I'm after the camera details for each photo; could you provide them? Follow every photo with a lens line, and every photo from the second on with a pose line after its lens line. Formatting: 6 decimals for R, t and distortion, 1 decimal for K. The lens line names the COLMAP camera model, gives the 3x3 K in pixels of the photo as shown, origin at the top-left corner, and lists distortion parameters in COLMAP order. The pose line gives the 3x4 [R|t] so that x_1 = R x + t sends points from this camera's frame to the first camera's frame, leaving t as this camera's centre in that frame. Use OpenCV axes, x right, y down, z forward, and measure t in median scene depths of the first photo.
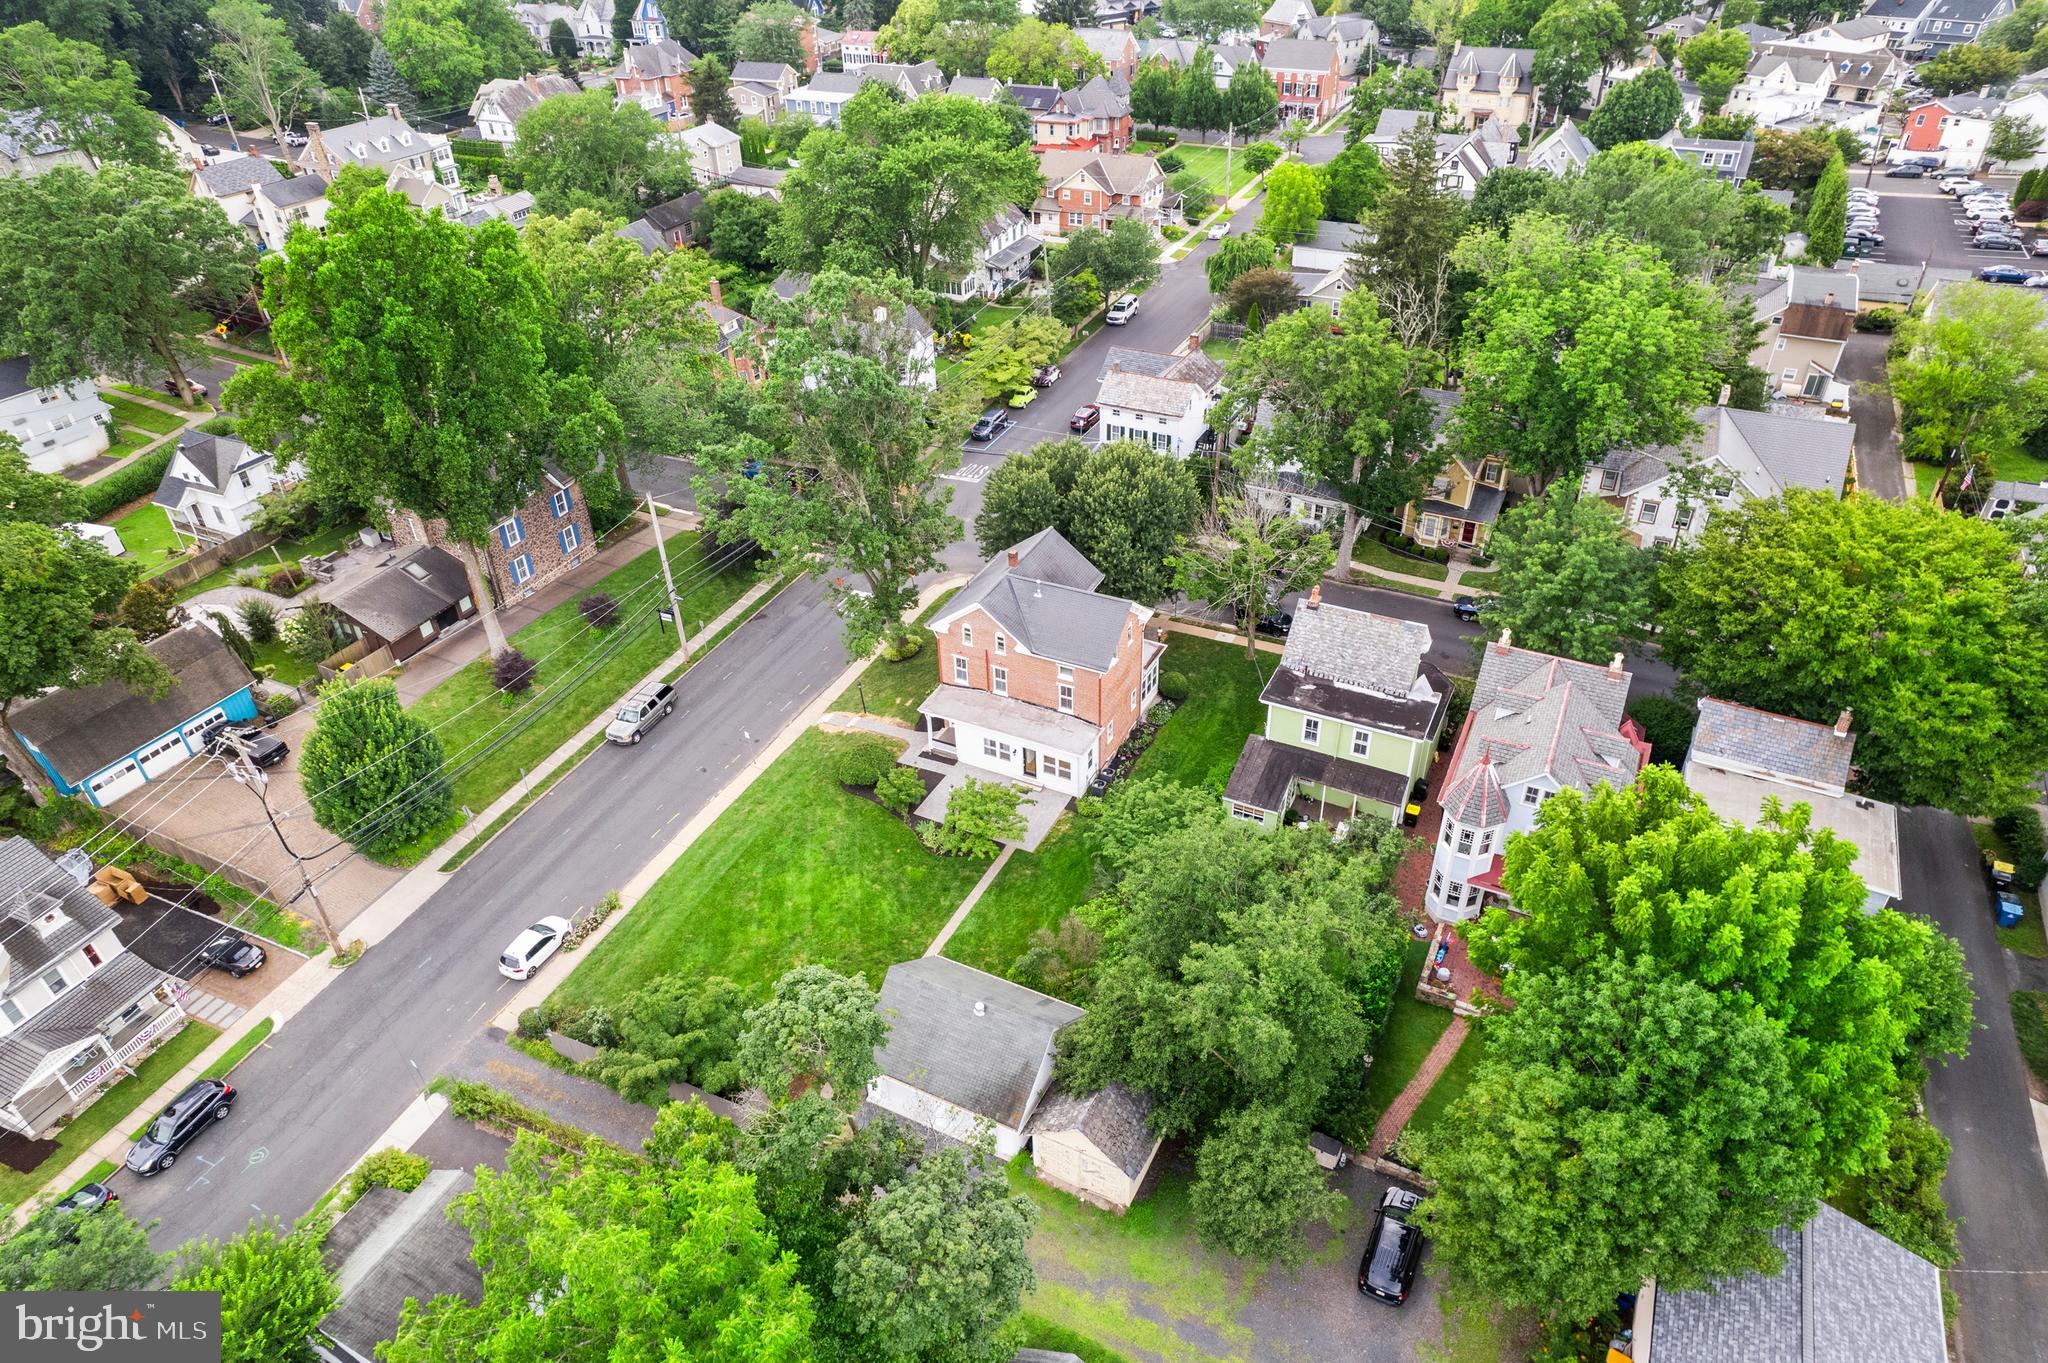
lens RADIAL K [[1304.8, 0, 1026.5], [0, 1304.8, 684.6], [0, 0, 1]] dist [-0.065349, 0.082478]
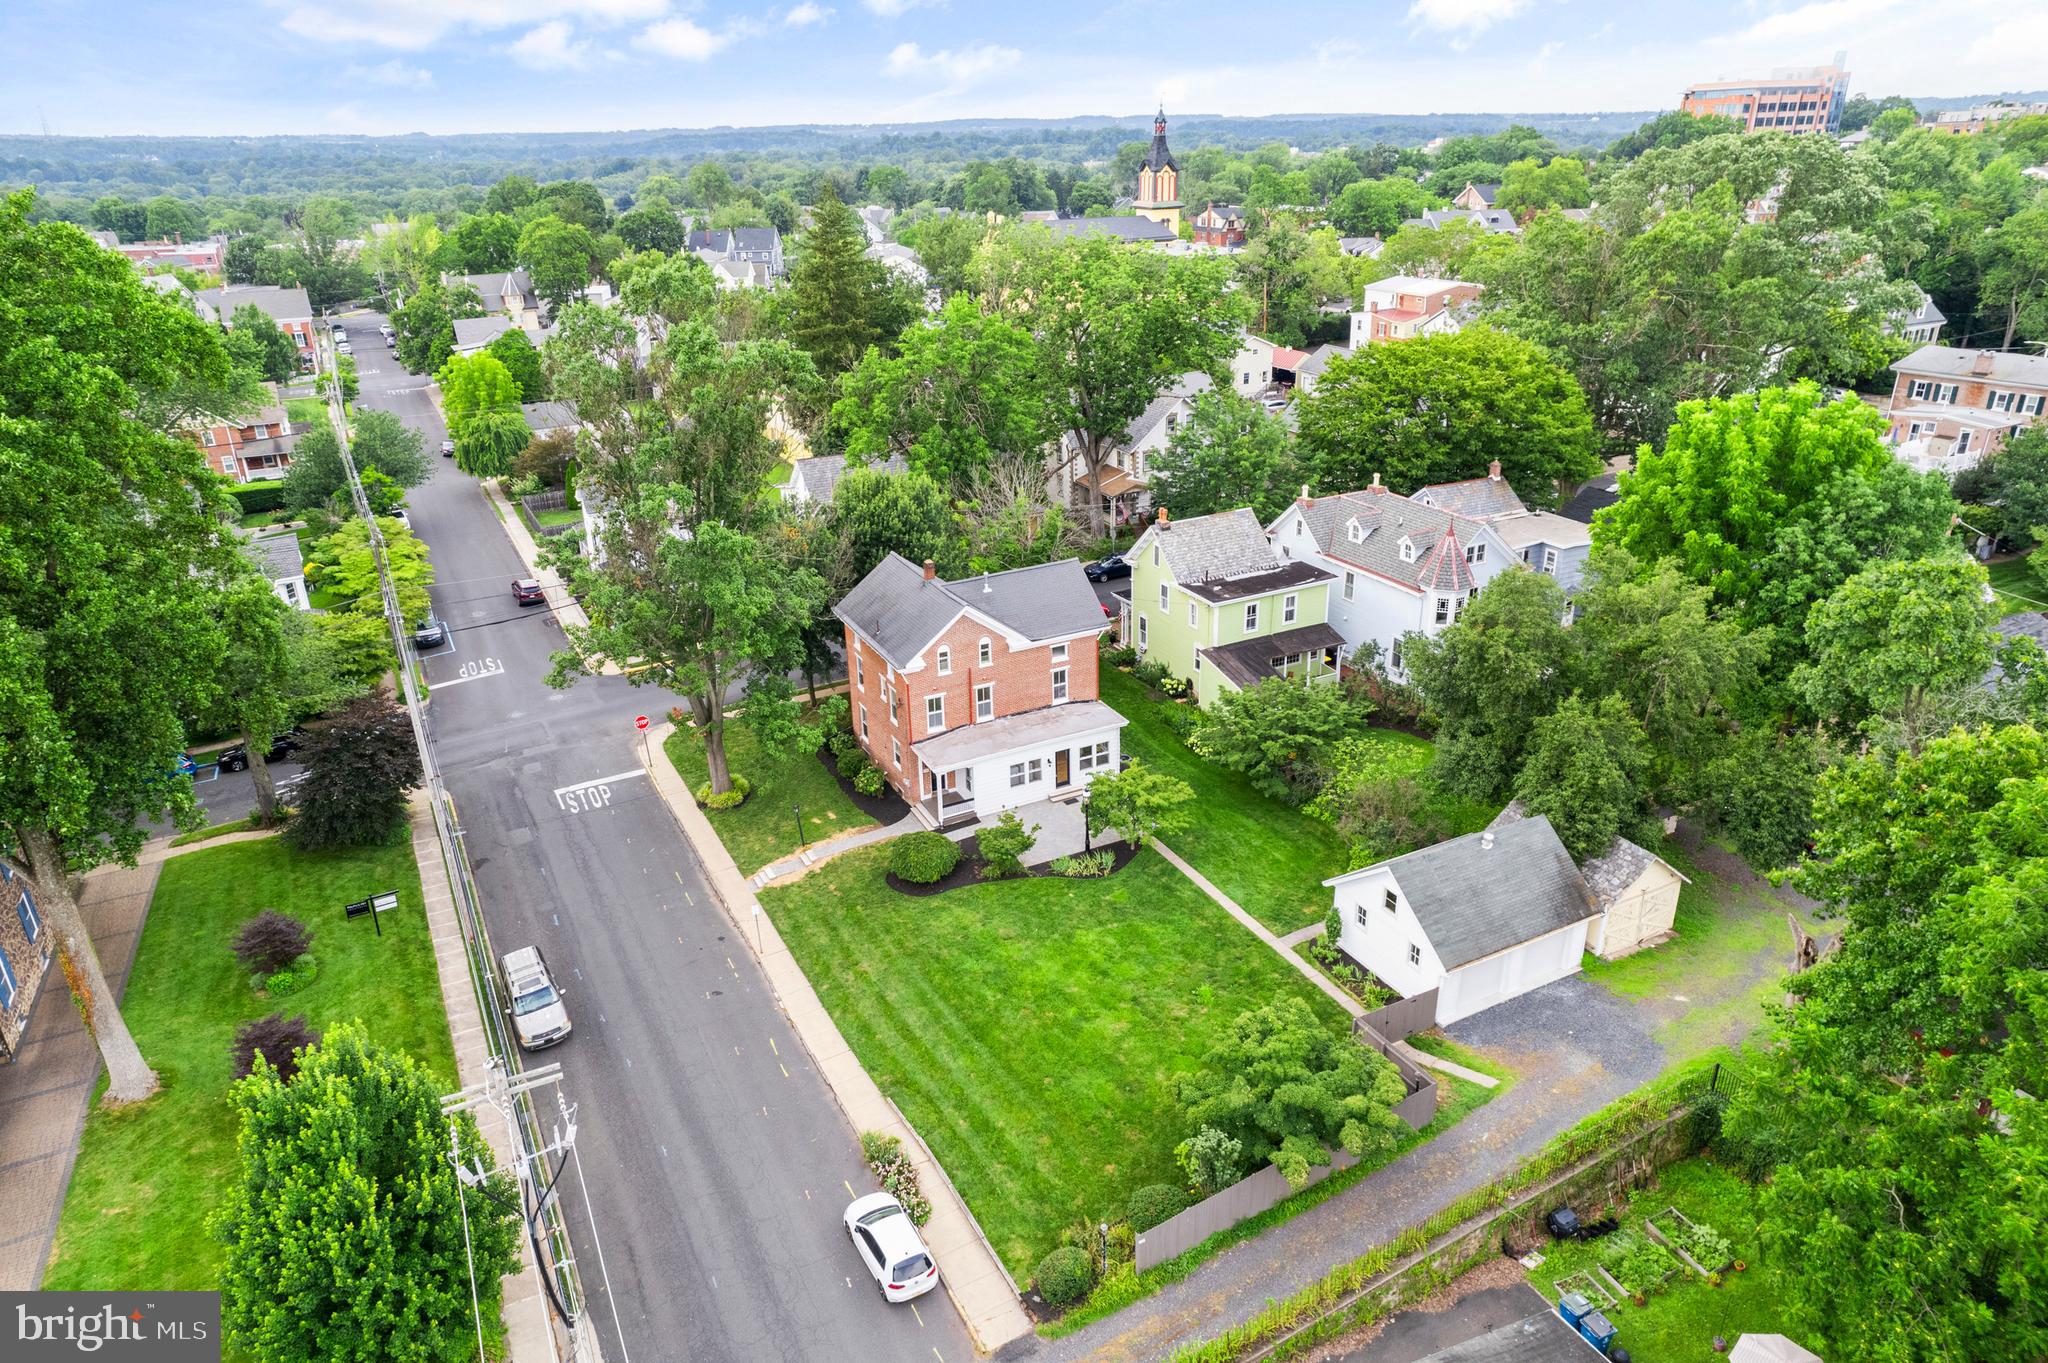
lens RADIAL K [[1304.8, 0, 1026.5], [0, 1304.8, 684.6], [0, 0, 1]] dist [-0.065349, 0.082478]
pose [[0.593541, -0.311471, 0.742088, -0.640743], [0.466360, 0.884593, -0.001723, 0.001010], [-0.655909, 0.347103, 0.670300, 0.422754]]
